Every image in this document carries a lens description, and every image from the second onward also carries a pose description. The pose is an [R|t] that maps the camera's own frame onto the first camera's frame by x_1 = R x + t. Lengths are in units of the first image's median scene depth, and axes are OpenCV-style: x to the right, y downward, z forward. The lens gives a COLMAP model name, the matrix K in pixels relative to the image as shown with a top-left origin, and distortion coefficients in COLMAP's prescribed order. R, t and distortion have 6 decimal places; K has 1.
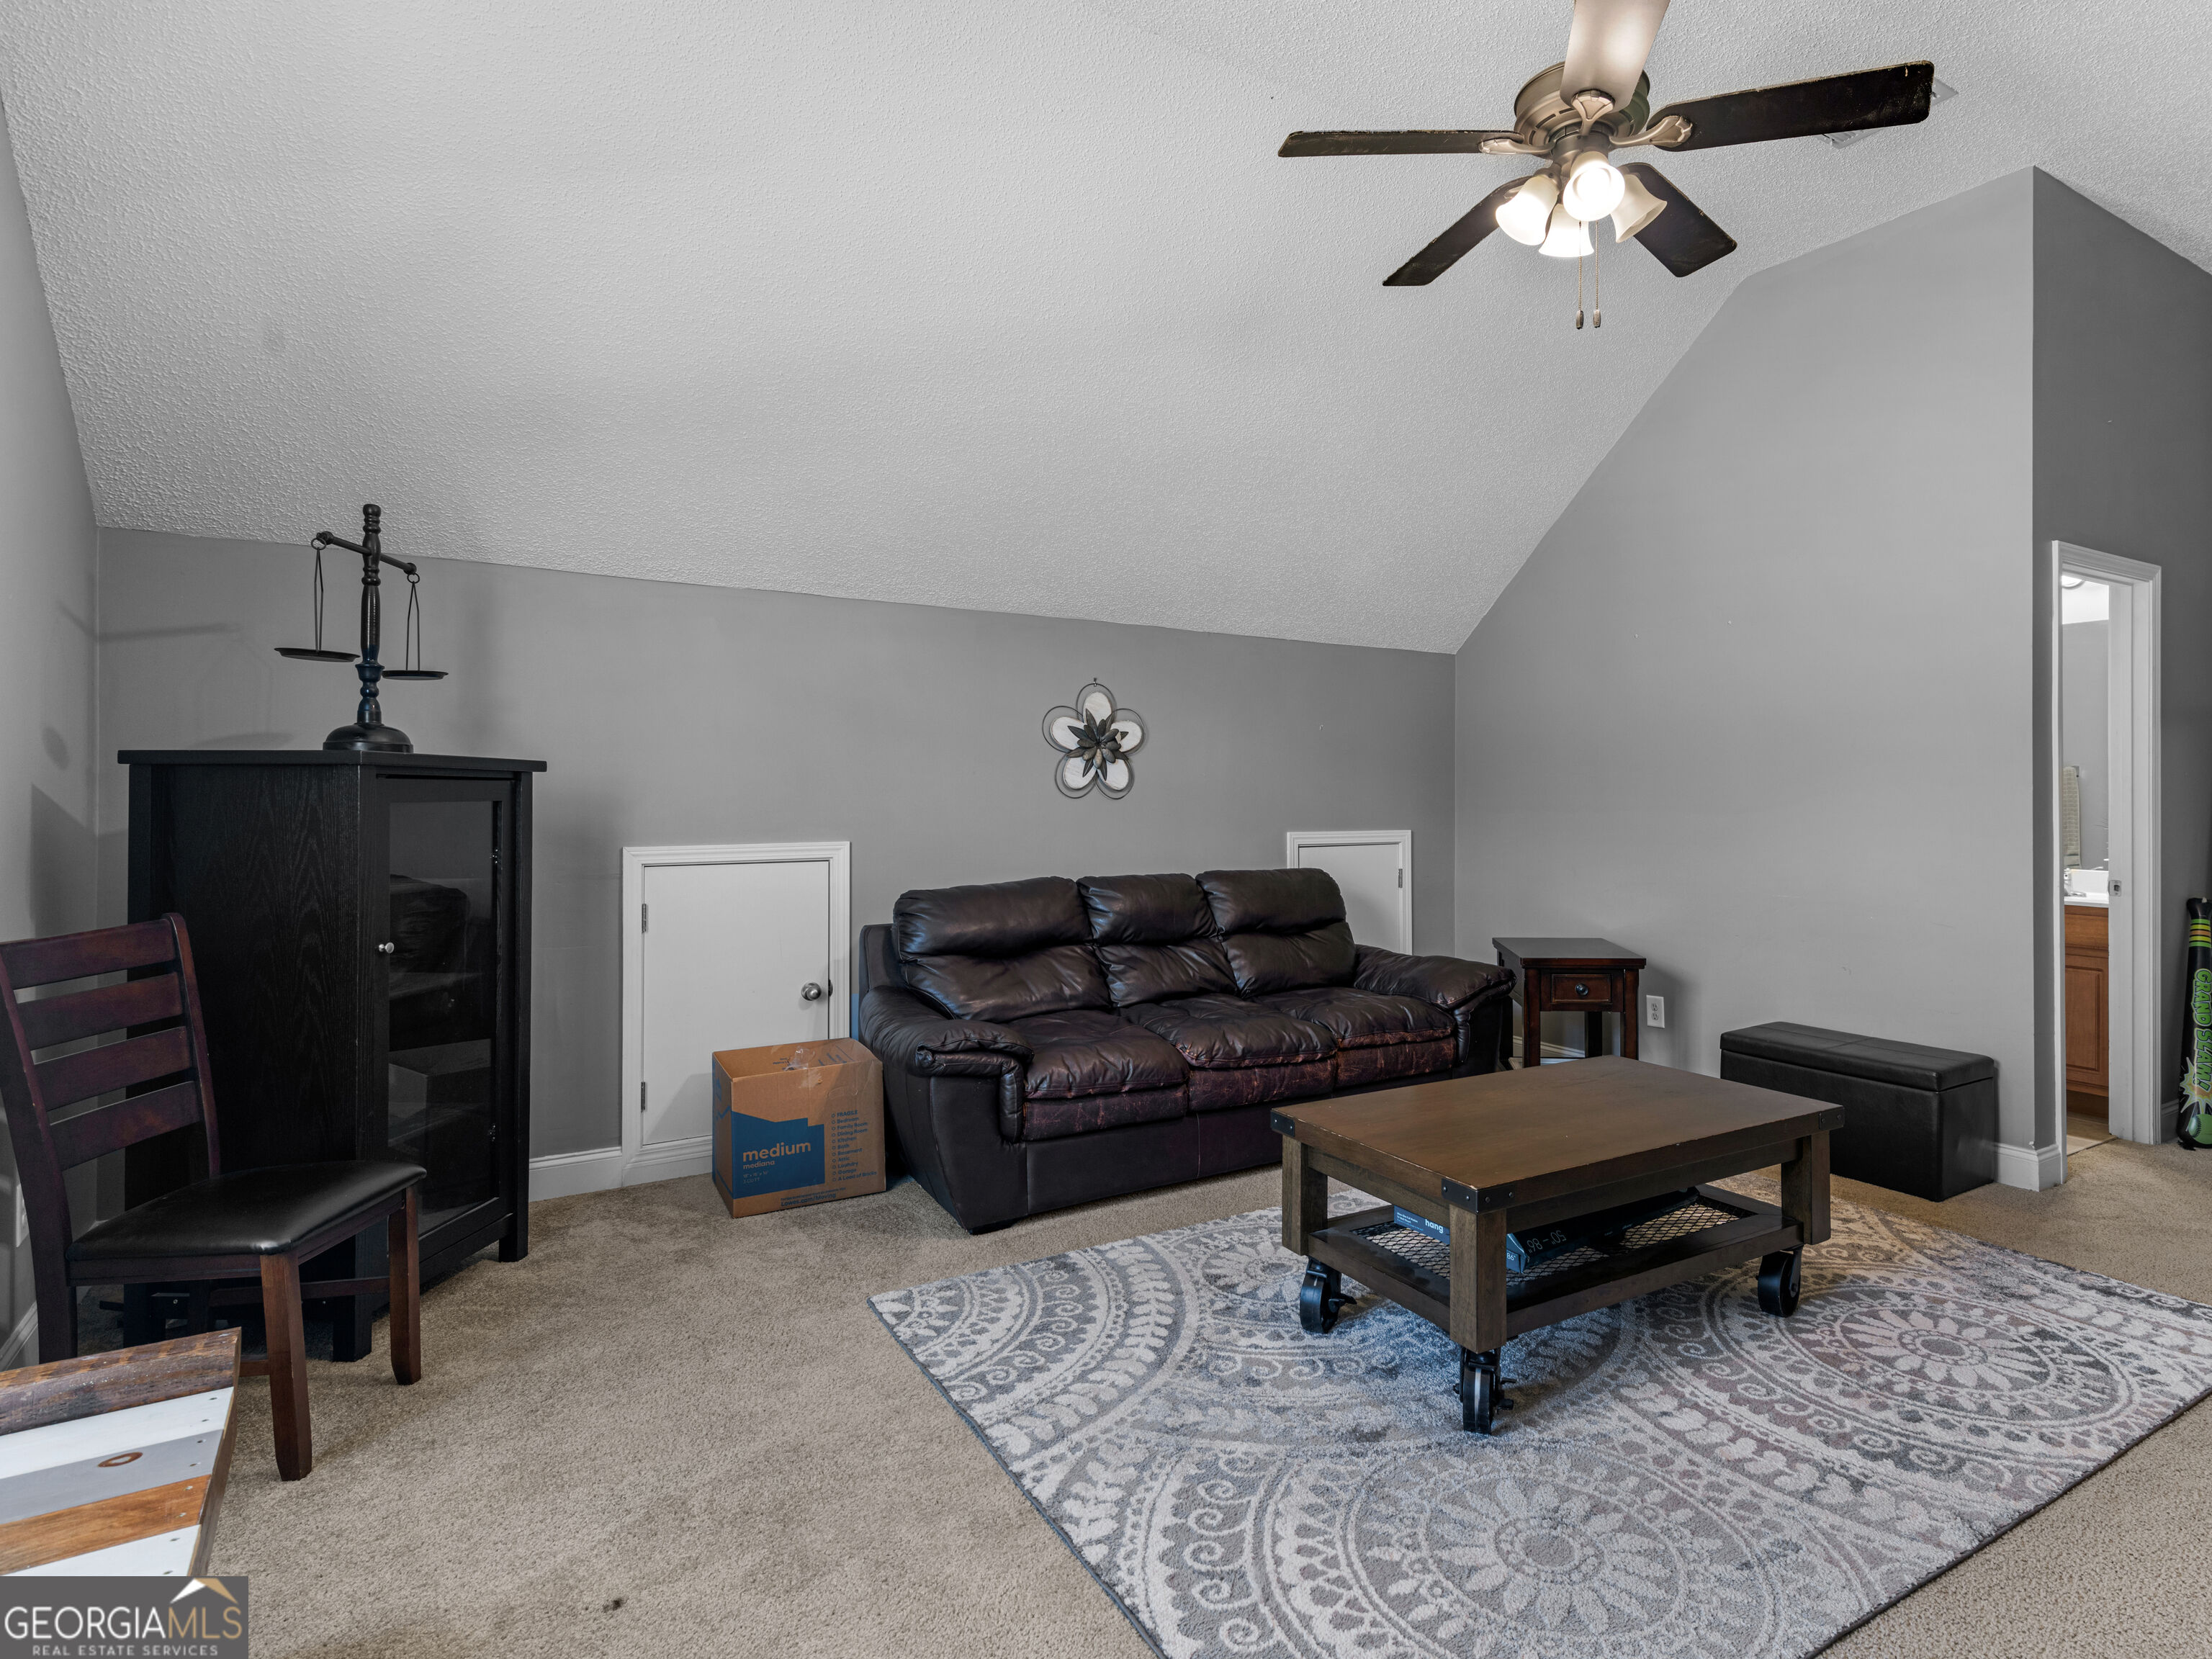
lens RADIAL K [[1213.4, 0, 1170.5], [0, 1213.4, 822.2], [0, 0, 1]] dist [0.002690, 0.001466]
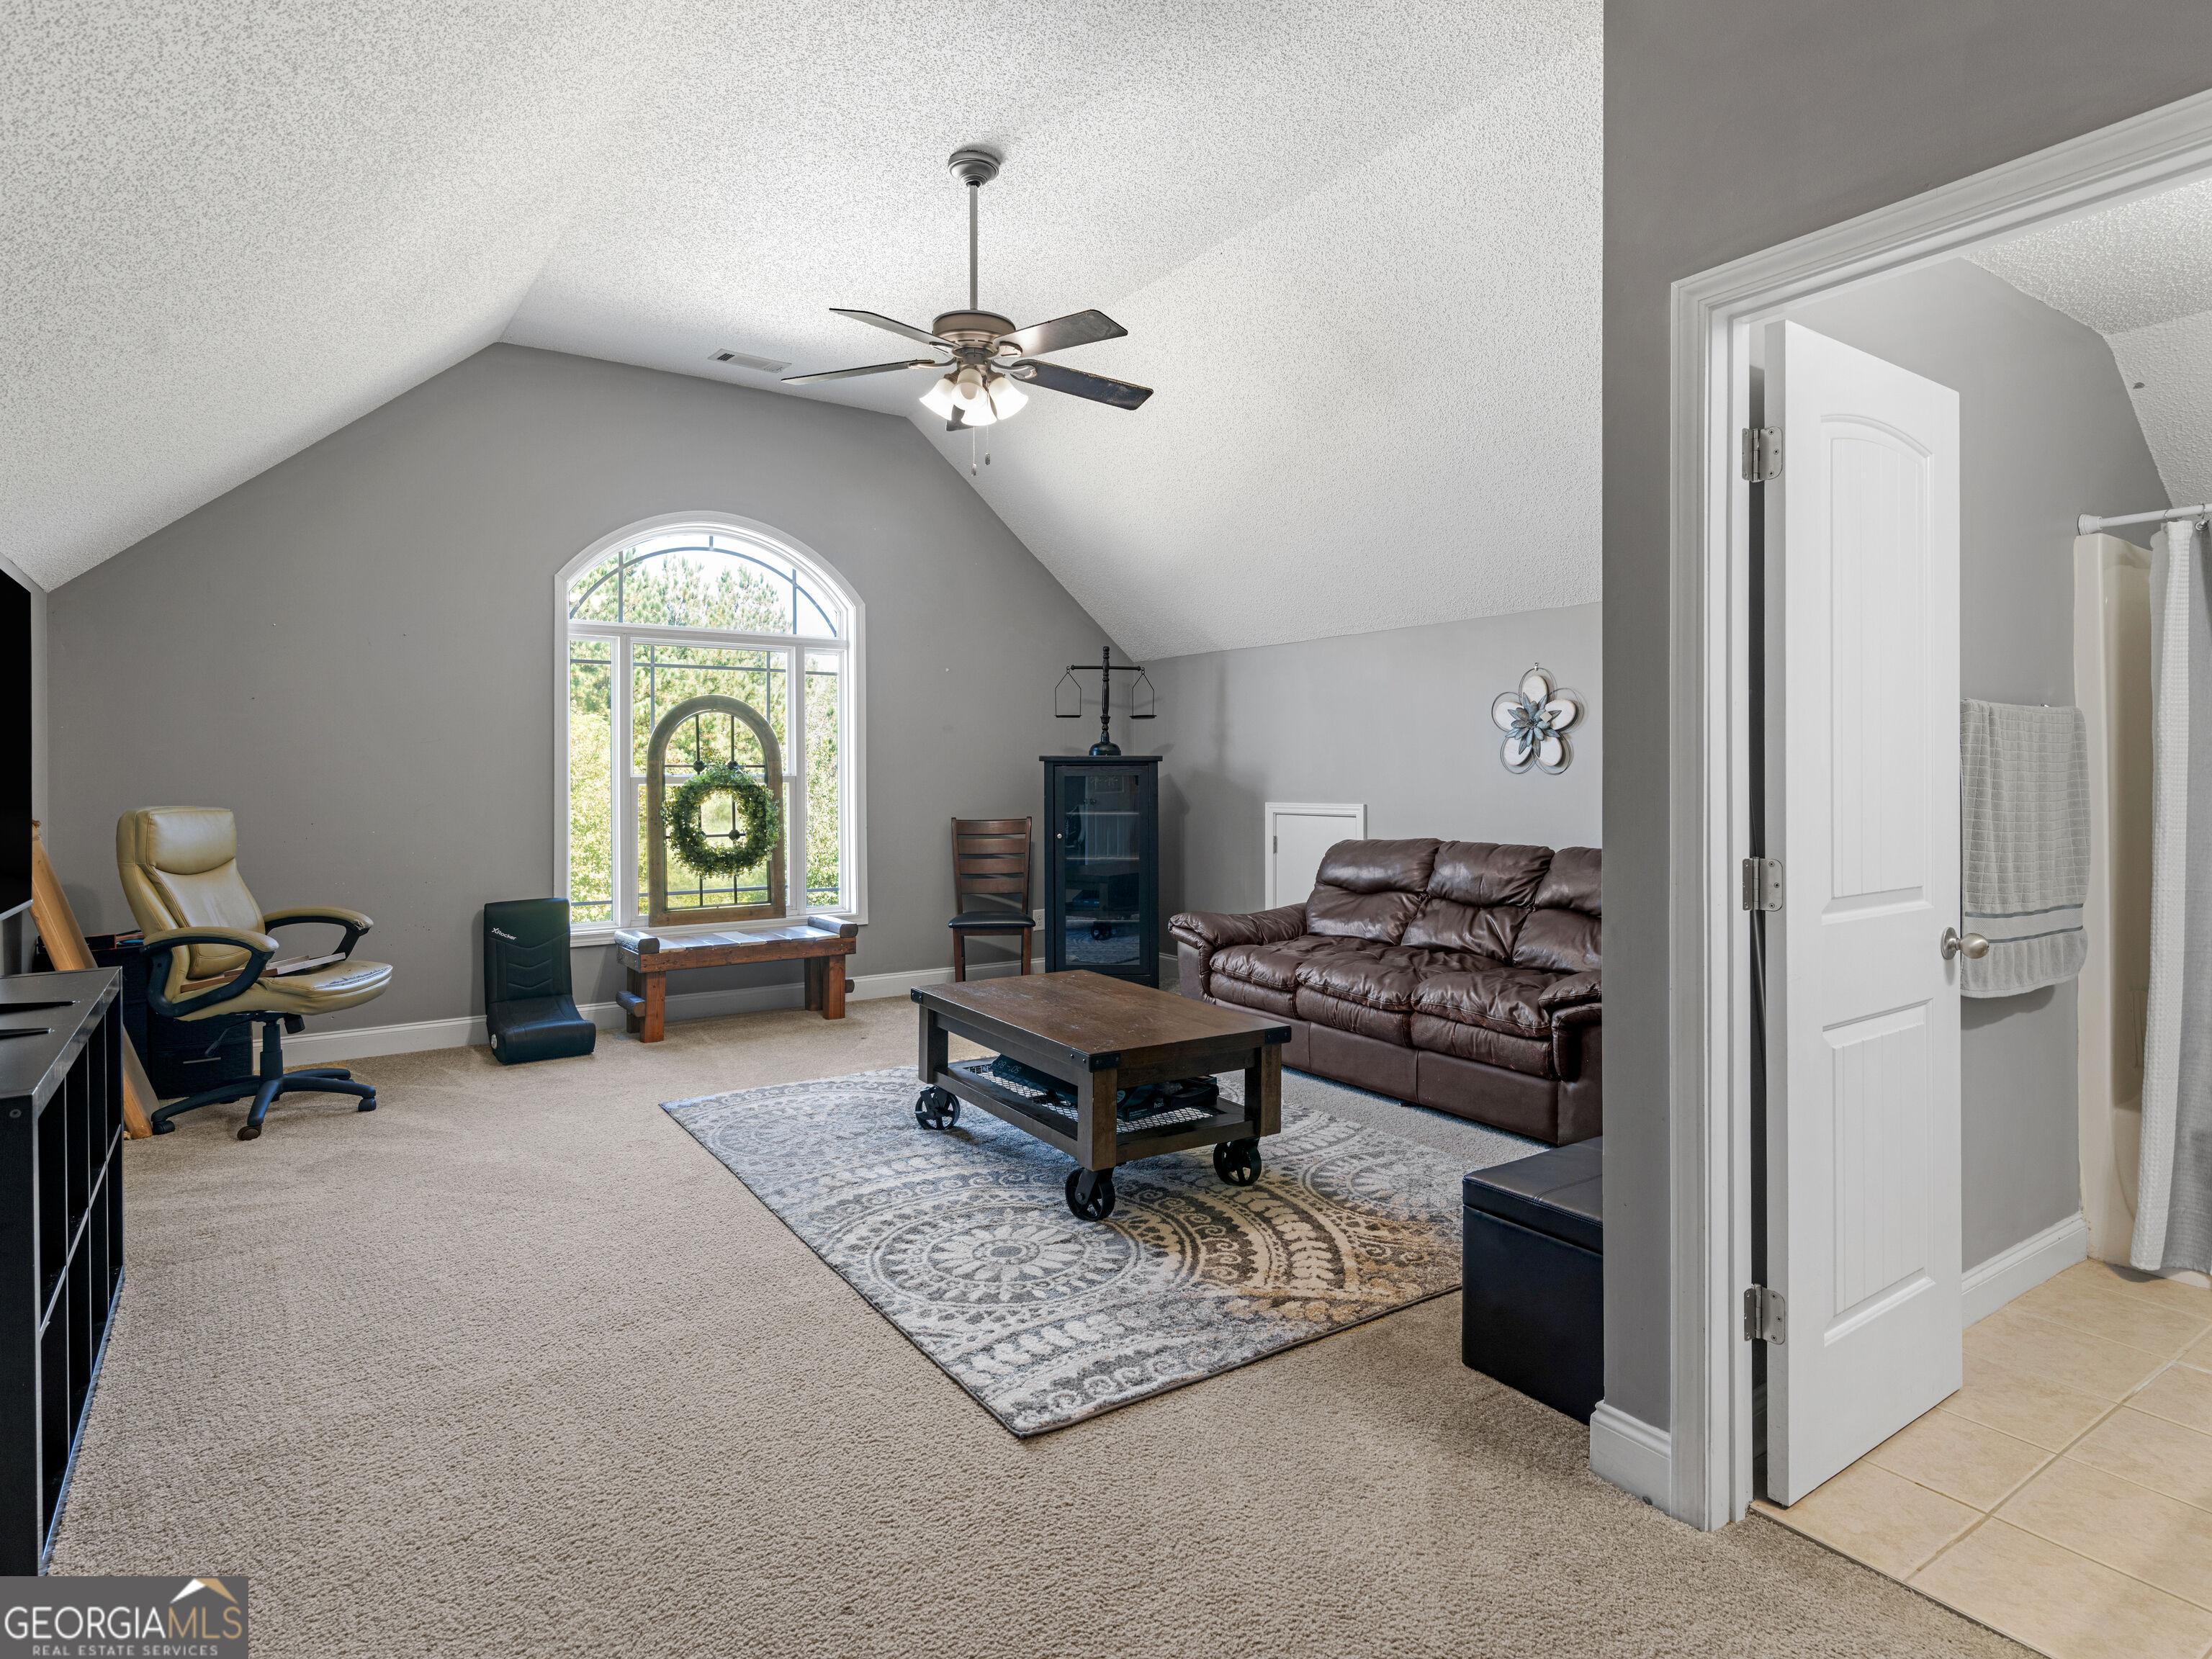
lens RADIAL K [[1213.4, 0, 1170.5], [0, 1213.4, 822.2], [0, 0, 1]] dist [0.002690, 0.001466]
pose [[0.051173, 0.039464, -0.997910, 1.764282], [-0.016918, 0.999110, 0.038643, -0.022233], [0.998546, 0.014906, 0.051795, 1.082254]]
